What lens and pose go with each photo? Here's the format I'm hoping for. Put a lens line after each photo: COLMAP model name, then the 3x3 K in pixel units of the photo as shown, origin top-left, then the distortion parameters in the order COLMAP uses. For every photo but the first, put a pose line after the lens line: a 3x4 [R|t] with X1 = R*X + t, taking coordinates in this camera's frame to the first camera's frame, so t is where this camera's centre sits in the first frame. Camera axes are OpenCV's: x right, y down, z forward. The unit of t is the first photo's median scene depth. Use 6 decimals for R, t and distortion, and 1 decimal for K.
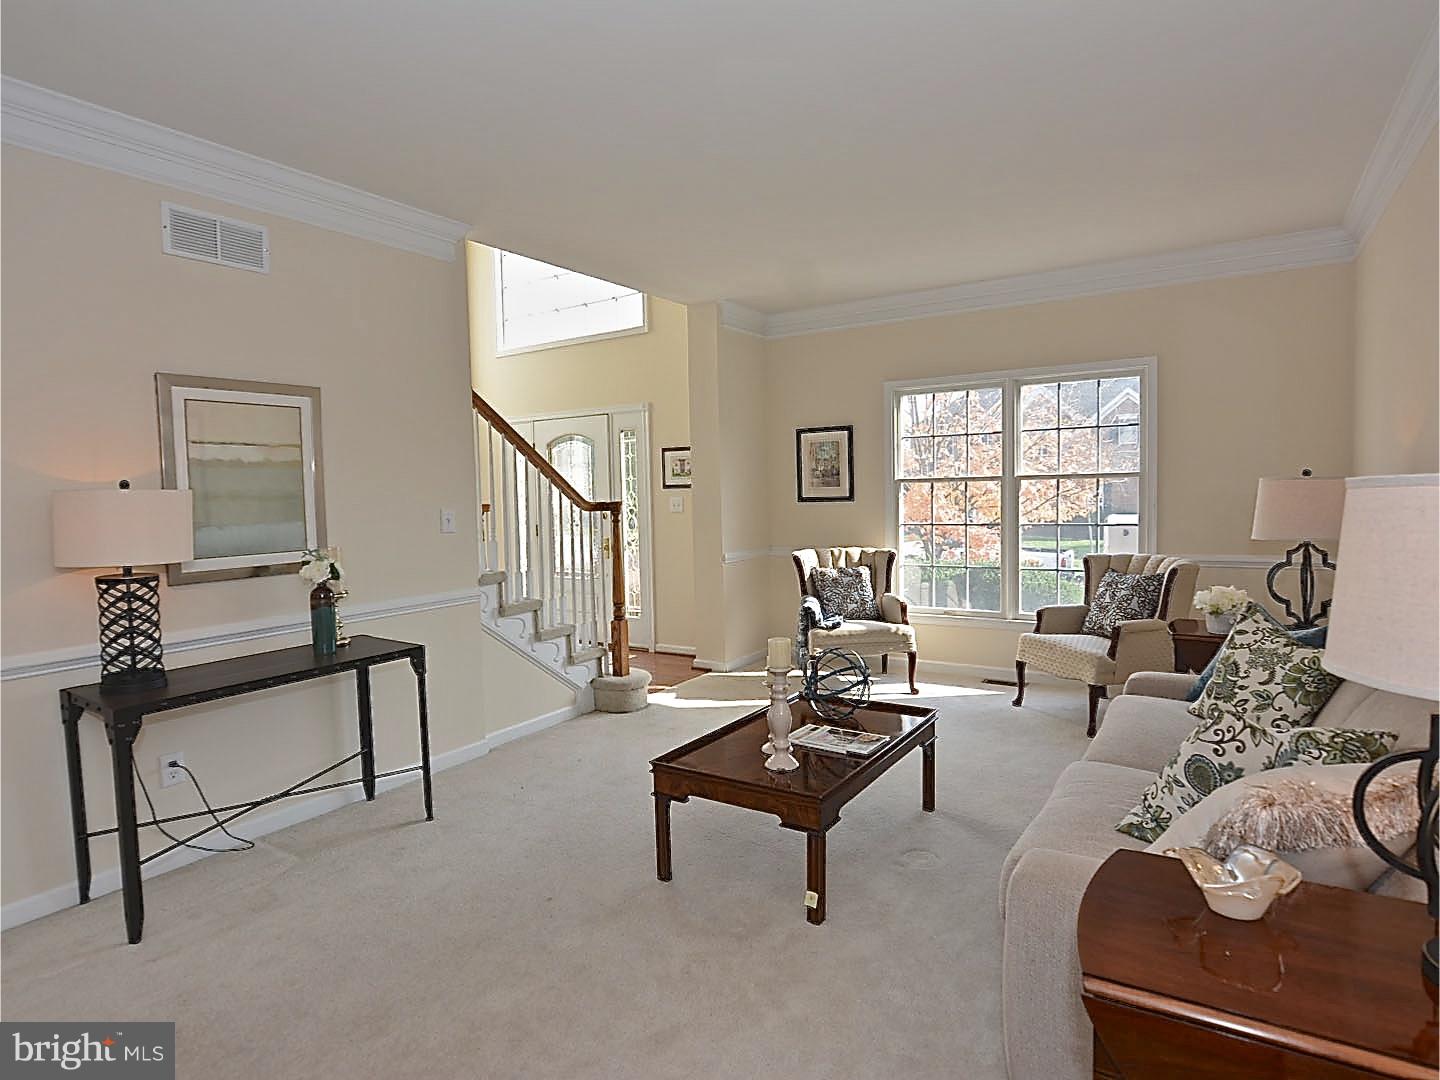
lens RADIAL K [[797.4, 0, 712.0], [0, 797.4, 537.0], [0, 0, 1]] dist [-0.036261, 0.012555]
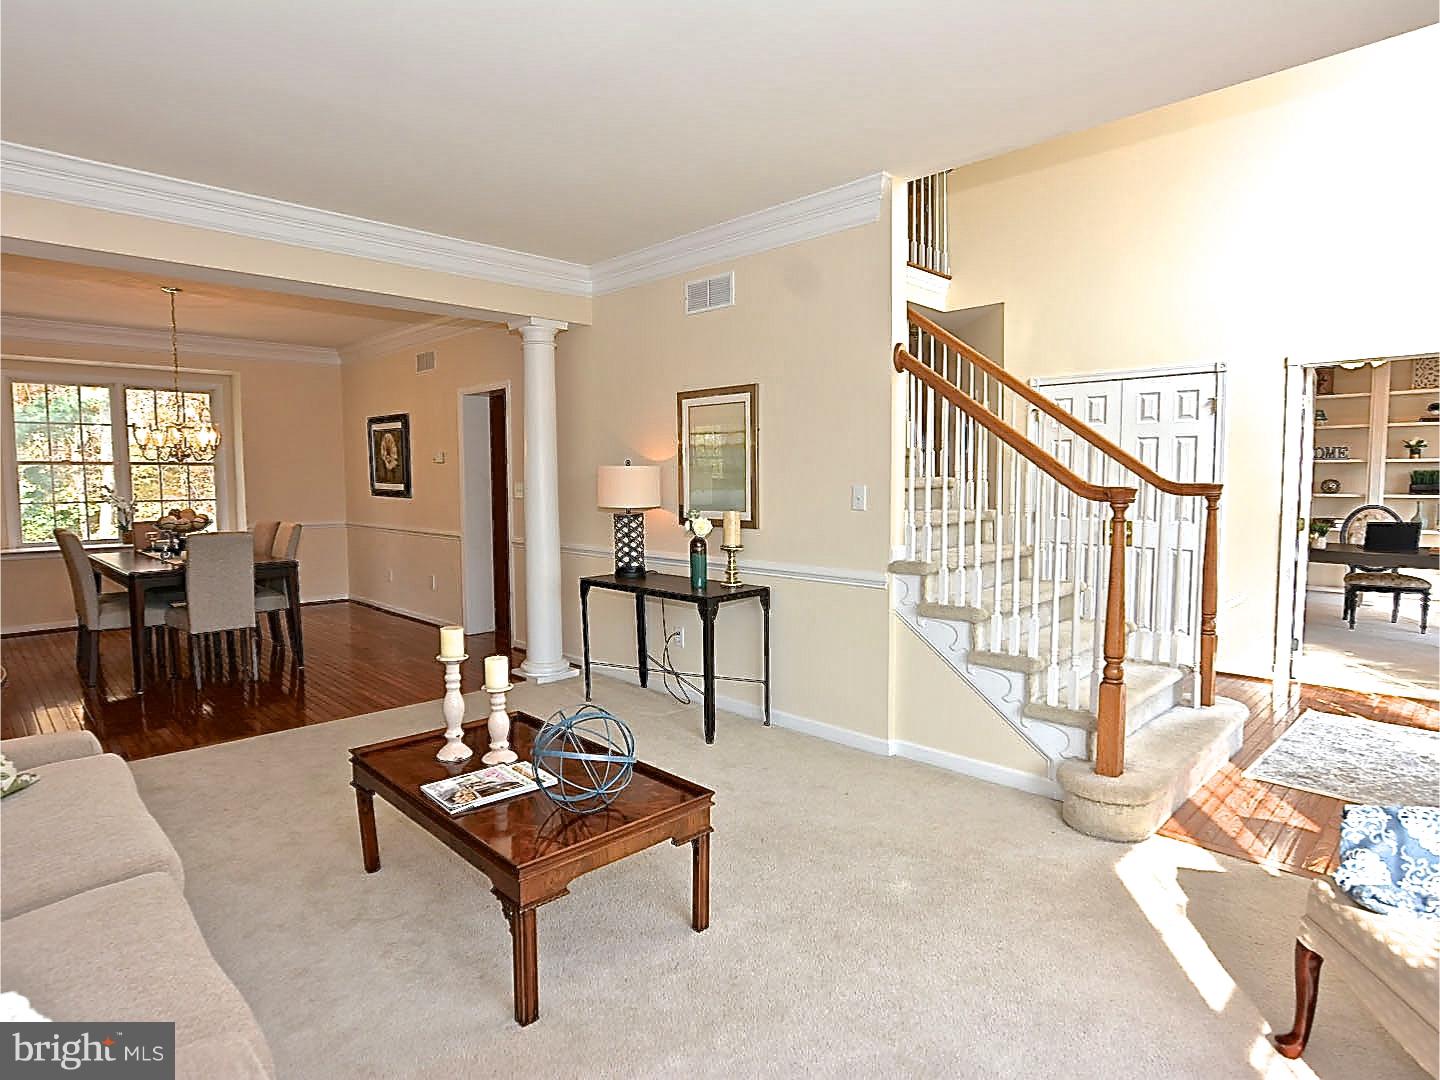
lens RADIAL K [[797.4, 0, 712.0], [0, 797.4, 537.0], [0, 0, 1]] dist [-0.036261, 0.012555]
pose [[-0.223475, 0.102175, -0.969340, 0.829414], [-0.044751, 0.992366, 0.114919, -0.096671], [0.973682, 0.069060, -0.217197, 1.323154]]
